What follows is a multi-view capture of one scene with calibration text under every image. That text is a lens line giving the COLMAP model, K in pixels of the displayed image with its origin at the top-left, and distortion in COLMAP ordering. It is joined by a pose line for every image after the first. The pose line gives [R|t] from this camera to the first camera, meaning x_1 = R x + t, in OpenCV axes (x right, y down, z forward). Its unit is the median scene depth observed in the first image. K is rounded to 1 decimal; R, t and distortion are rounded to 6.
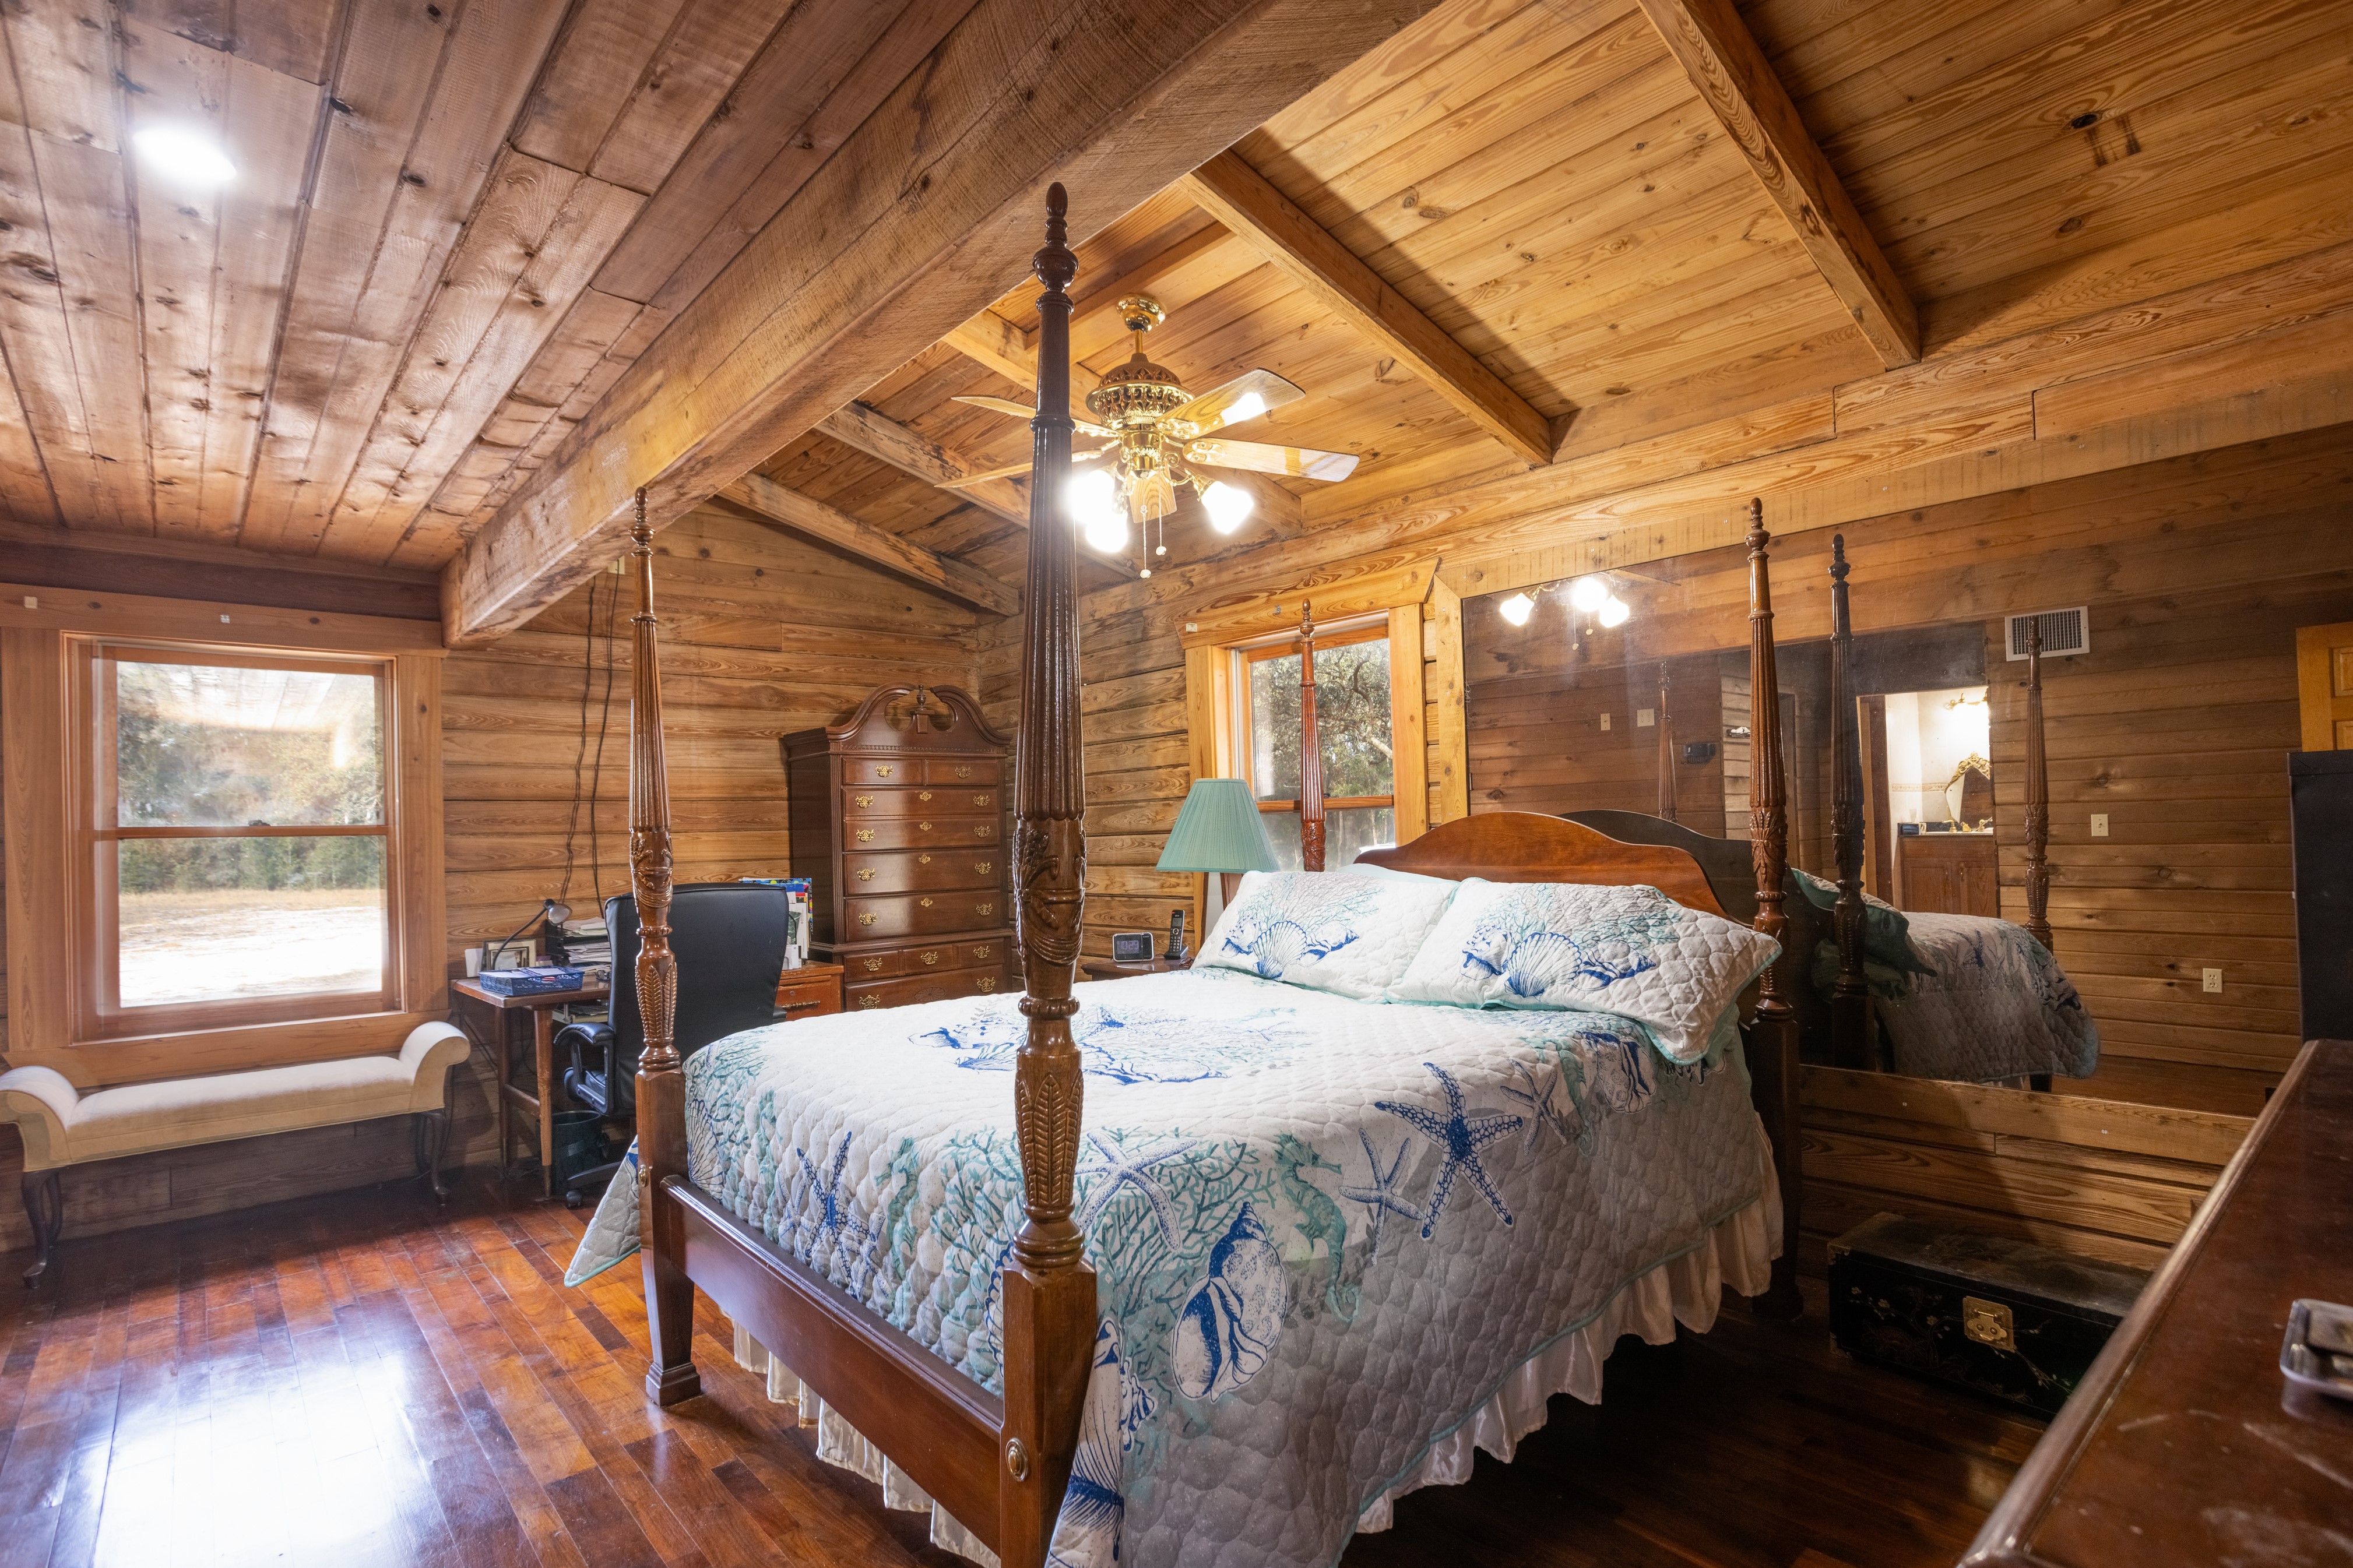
lens RADIAL K [[1160.9, 0, 1175.3], [0, 1160.9, 828.0], [0, 0, 1]] dist [-0.068602, 0.052357]
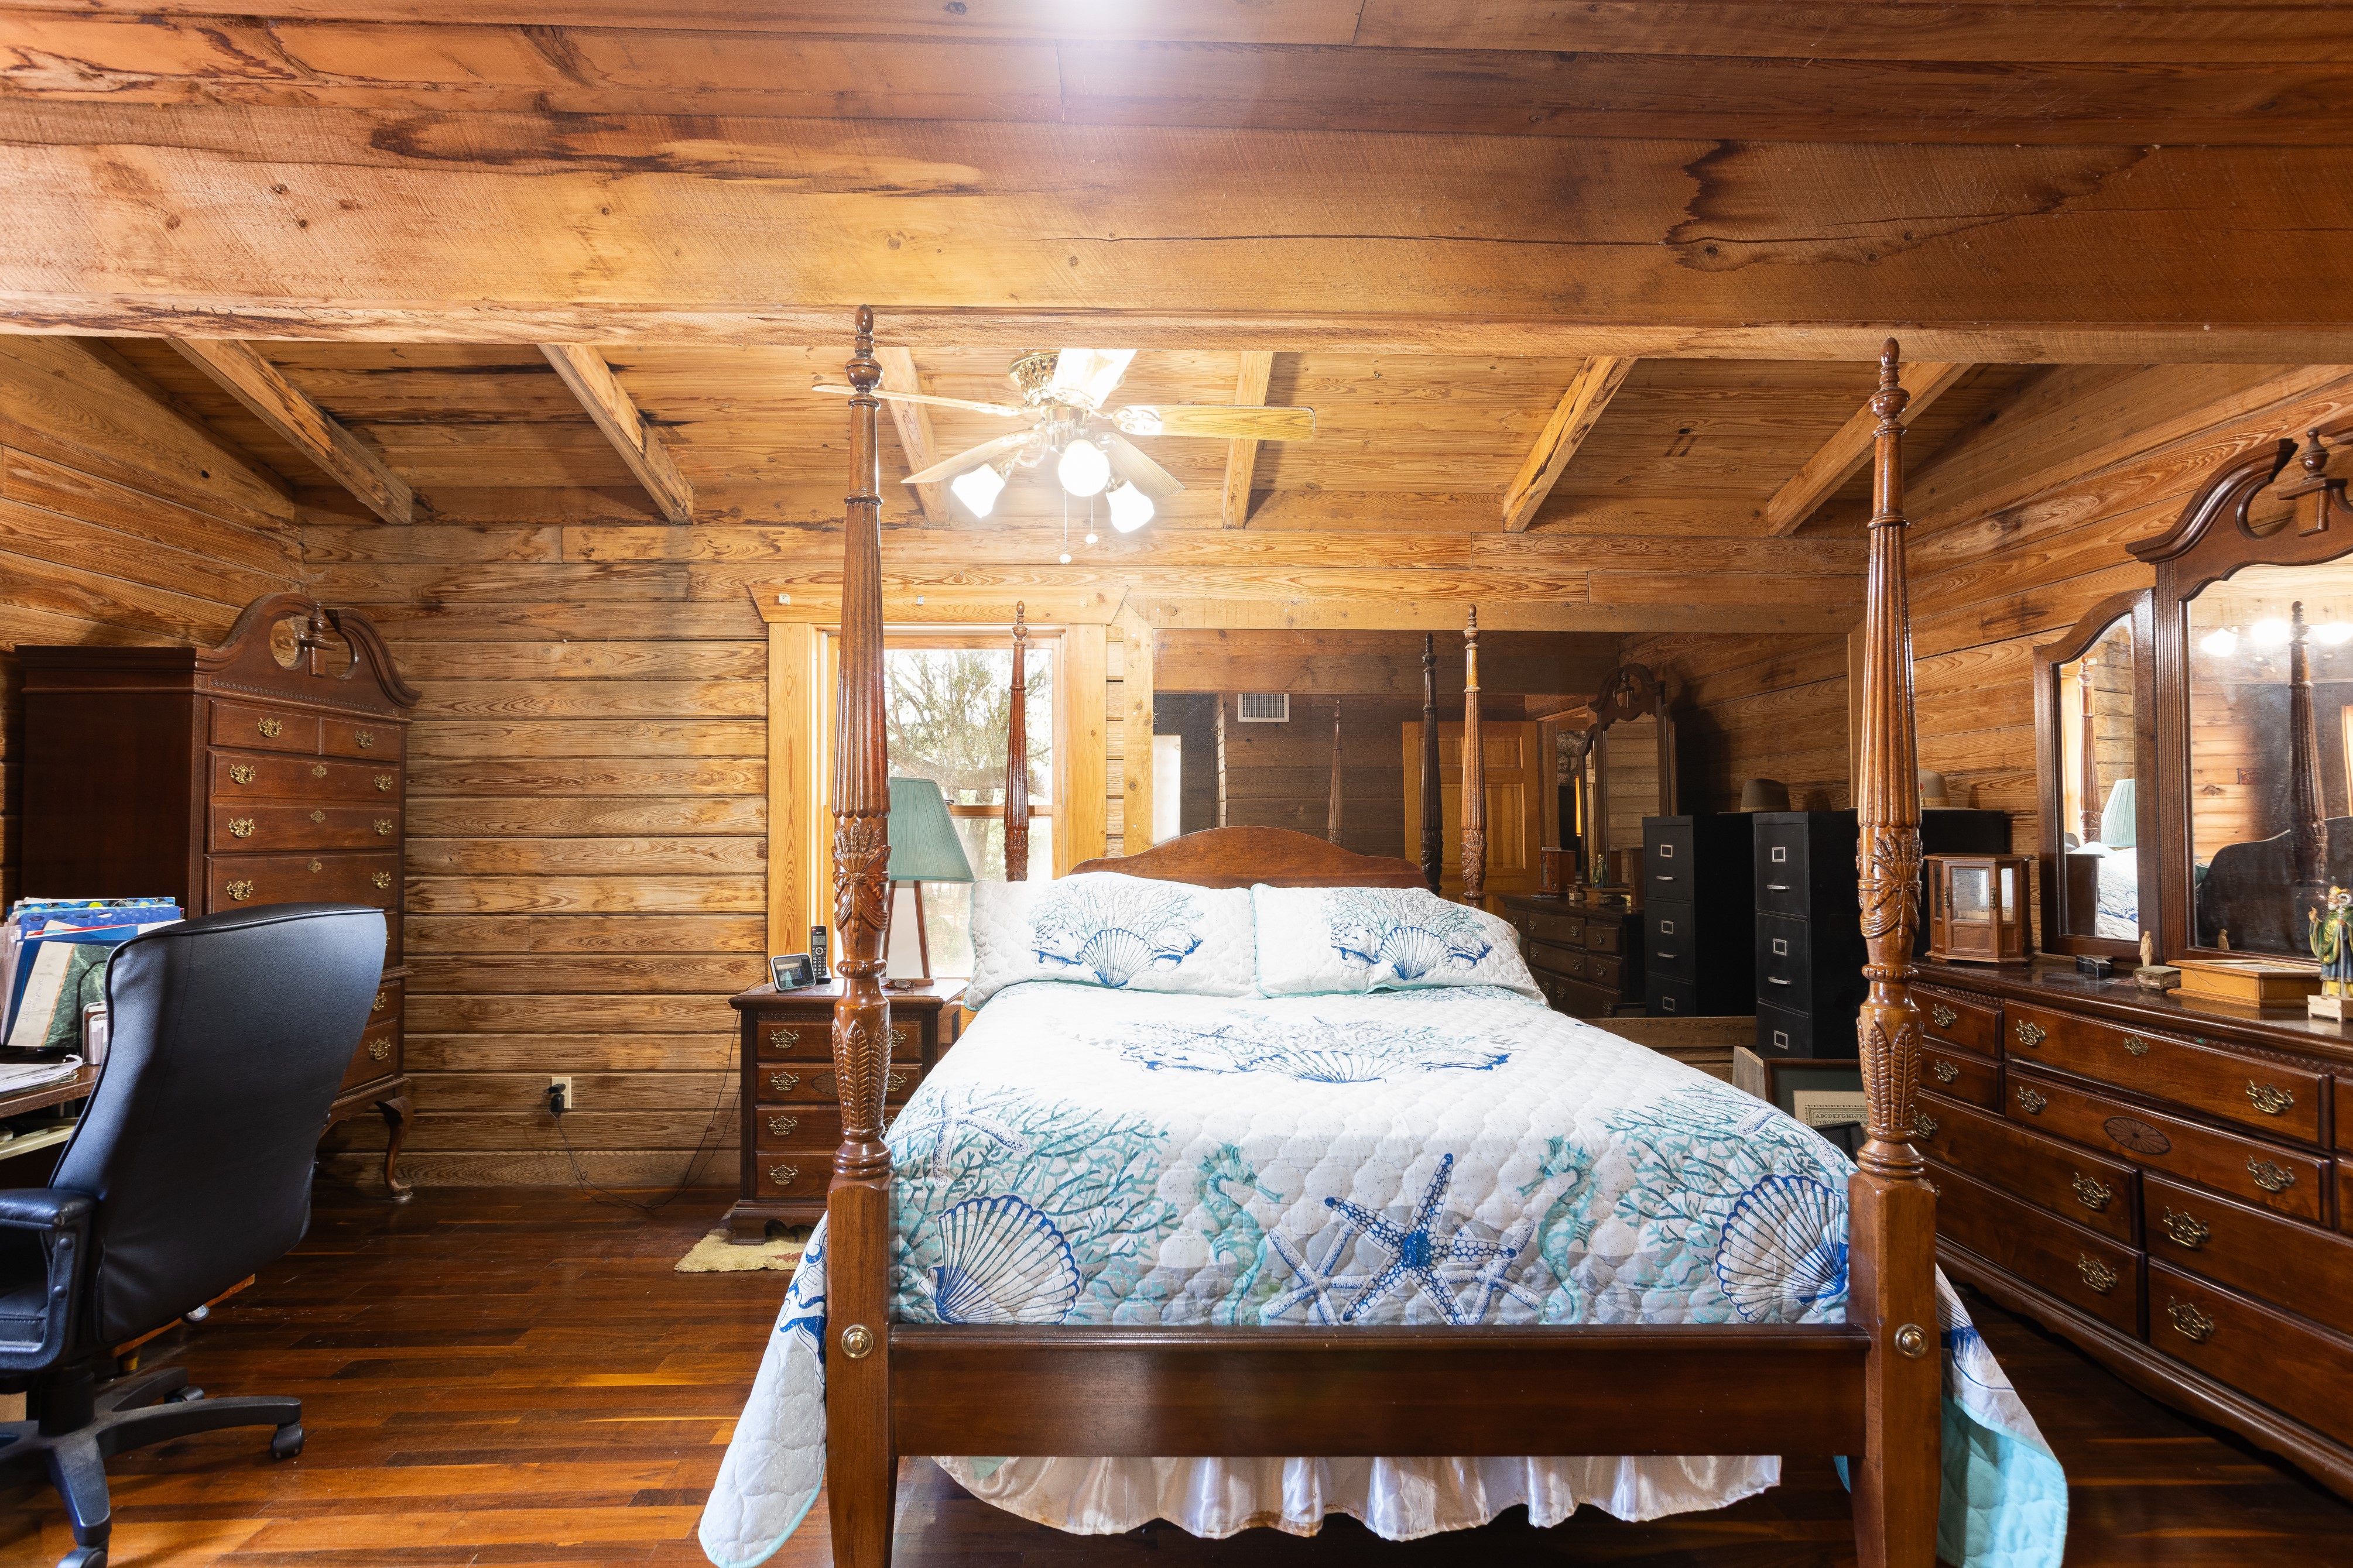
lens RADIAL K [[1168.9, 0, 1172.0], [0, 1168.9, 807.2], [0, 0, 1]] dist [-0.031053, 0.022536]
pose [[0.639441, 0.044485, 0.767552, -0.462734], [-0.021034, 0.998963, -0.040373, 0.010802], [-0.768552, 0.009671, 0.639714, 0.225642]]
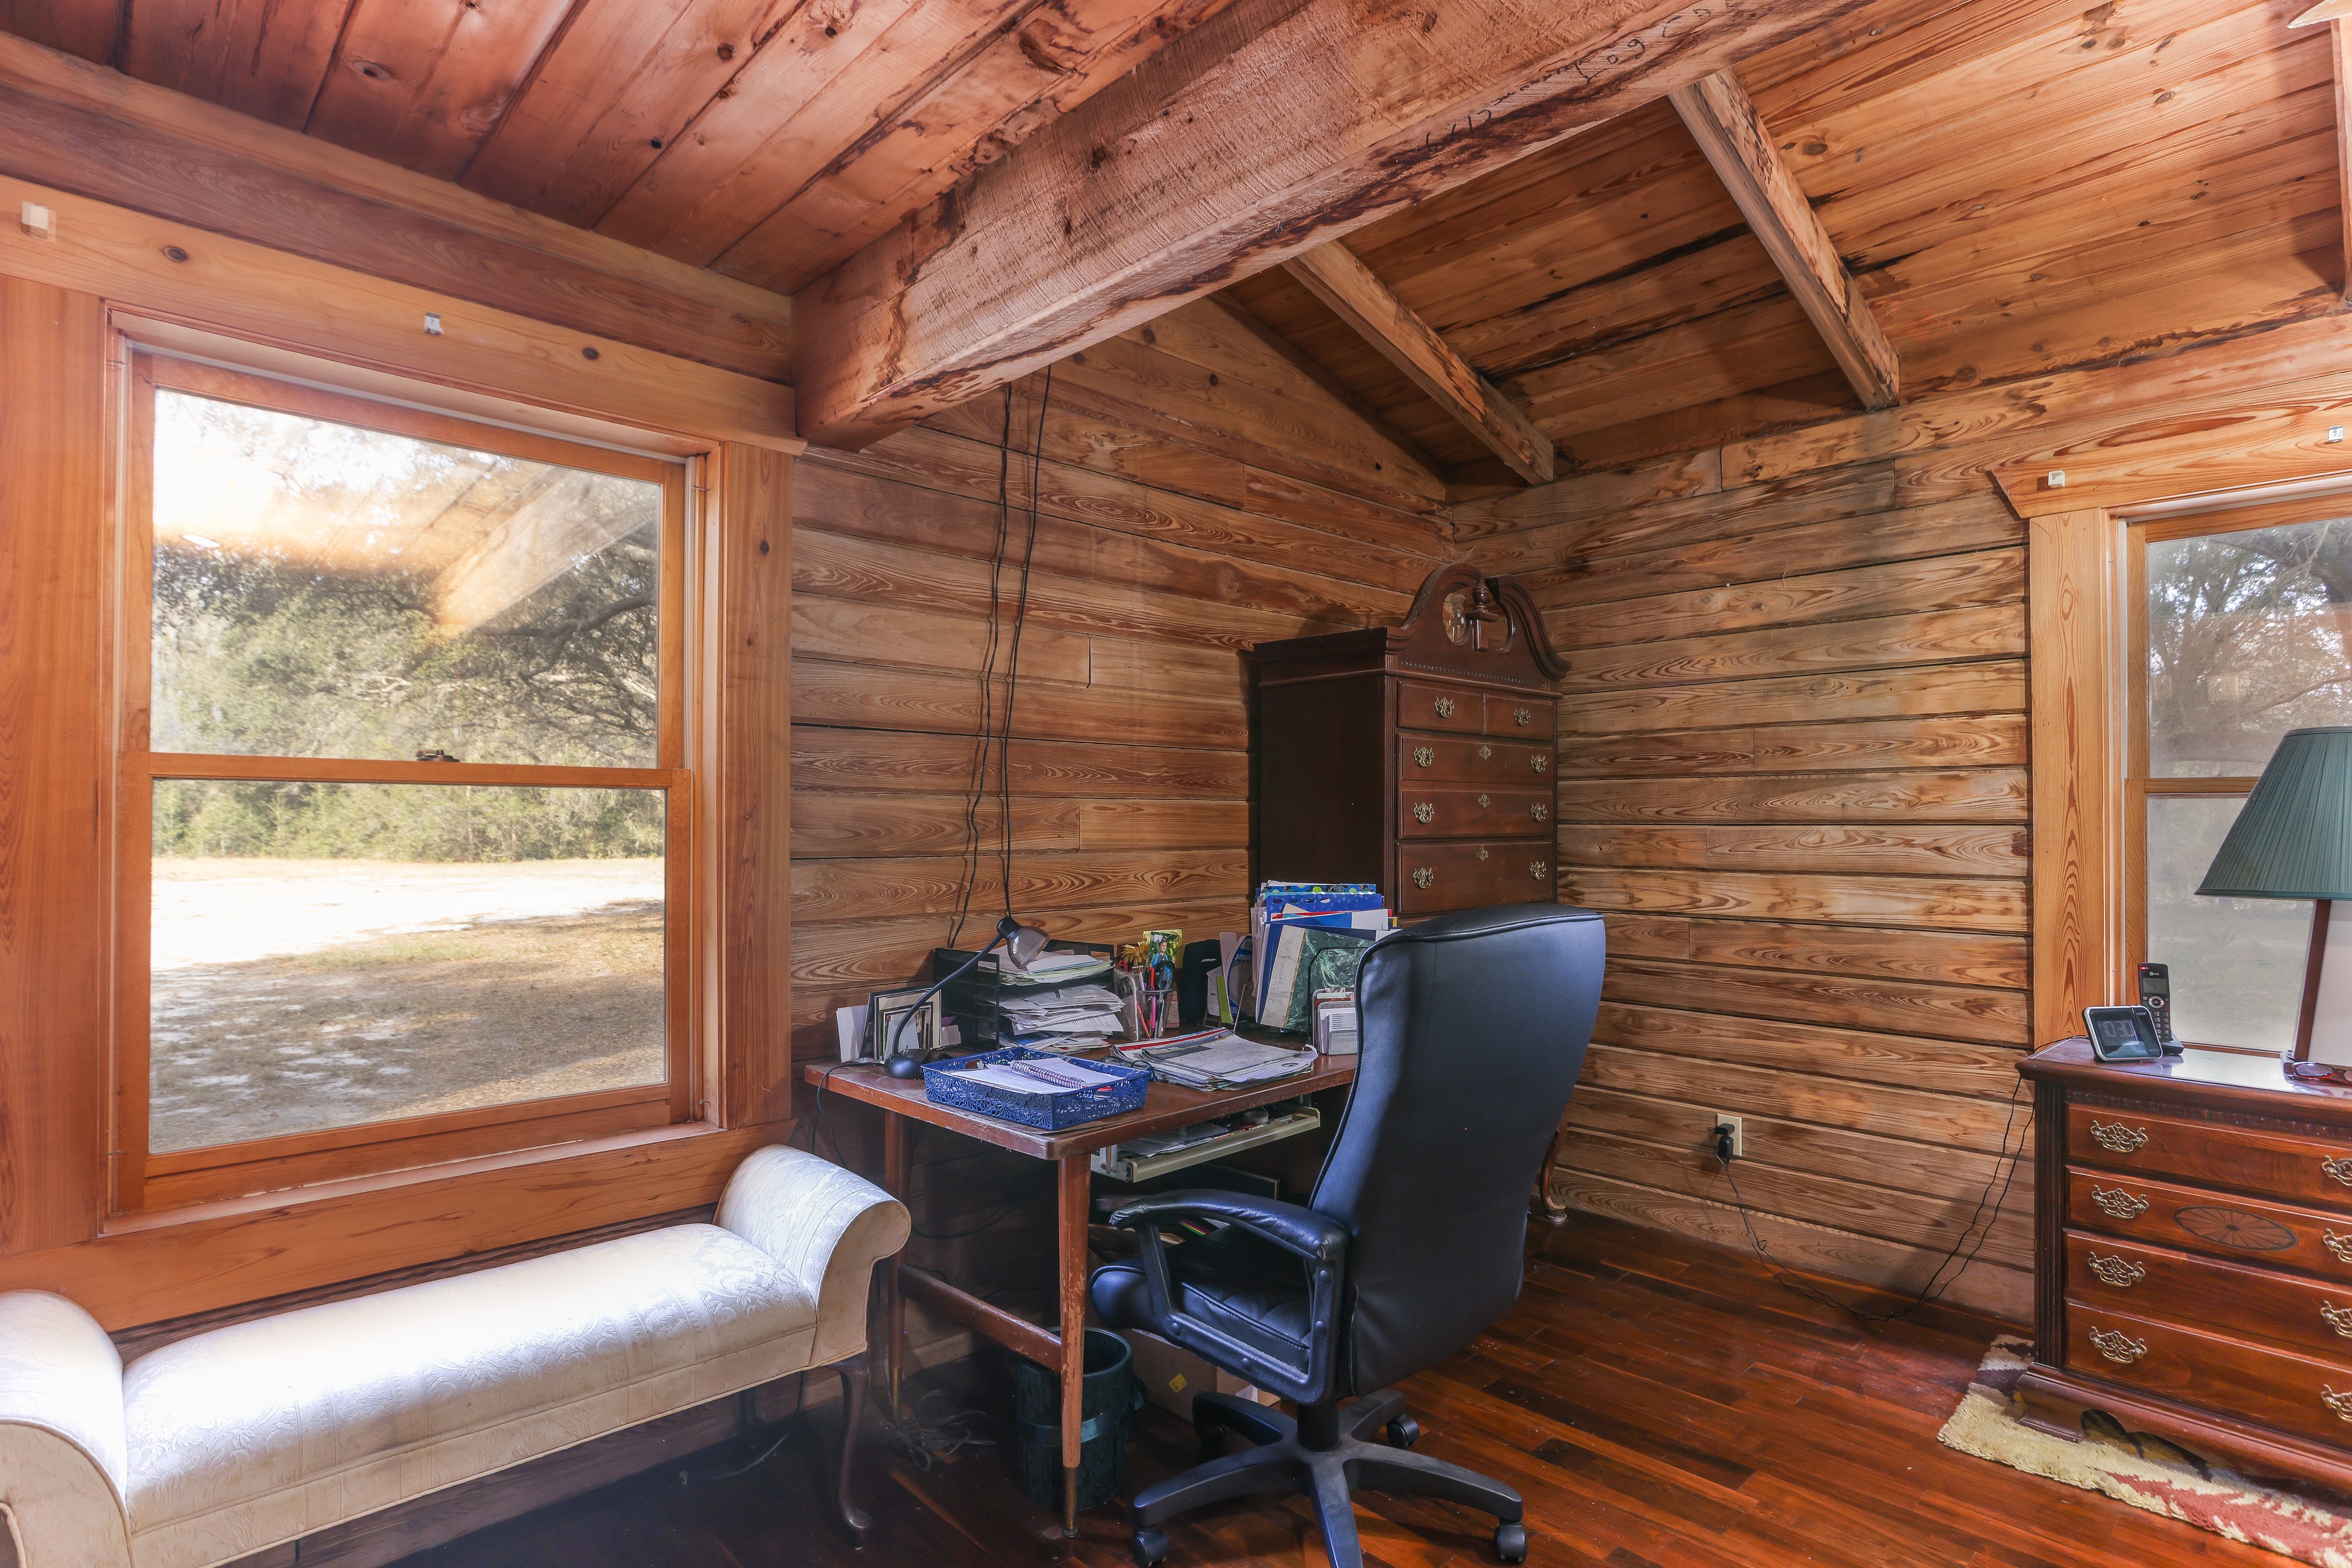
lens RADIAL K [[1205.4, 0, 1166.8], [0, 1205.4, 797.2], [0, 0, 1]] dist [-0.026840, 0.028305]
pose [[0.998735, 0.031653, 0.039079, -0.460844], [-0.031113, 0.999413, -0.014343, 0.012399], [-0.039510, 0.013109, 0.999133, 0.410345]]
